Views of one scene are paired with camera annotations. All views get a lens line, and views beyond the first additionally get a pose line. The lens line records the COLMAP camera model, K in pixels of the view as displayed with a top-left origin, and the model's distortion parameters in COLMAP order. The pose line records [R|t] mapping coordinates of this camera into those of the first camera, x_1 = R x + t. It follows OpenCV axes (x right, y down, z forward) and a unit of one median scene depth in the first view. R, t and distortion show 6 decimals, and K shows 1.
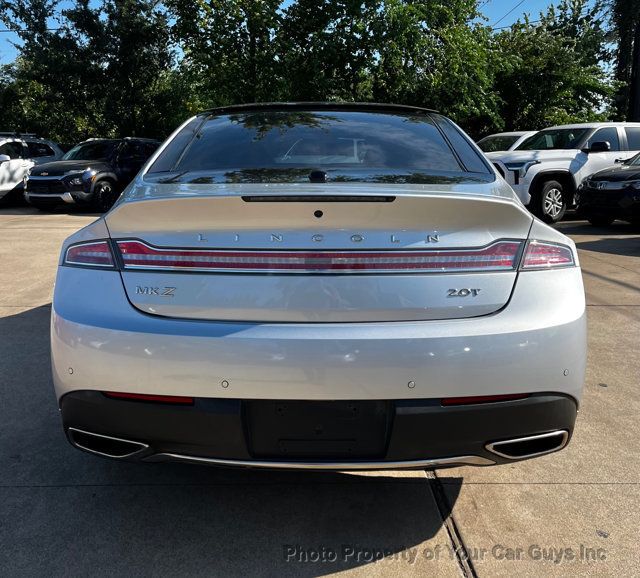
lens RADIAL K [[661.5, 0, 329.0], [0, 661.5, 286.6], [0, 0, 1]] dist [0.008178, 0.000000]
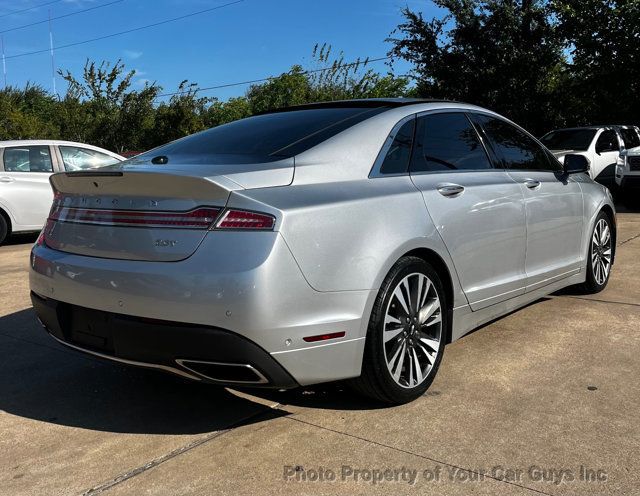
lens RADIAL K [[631.8, 0, 321.1], [0, 631.8, 248.0], [0, 0, 1]] dist [-0.009361, 0.000000]
pose [[0.801906, 0.062616, -0.594160, 1.175342], [-0.090472, 0.995751, -0.017167, 0.012544], [0.590561, 0.067522, 0.804163, 0.138600]]
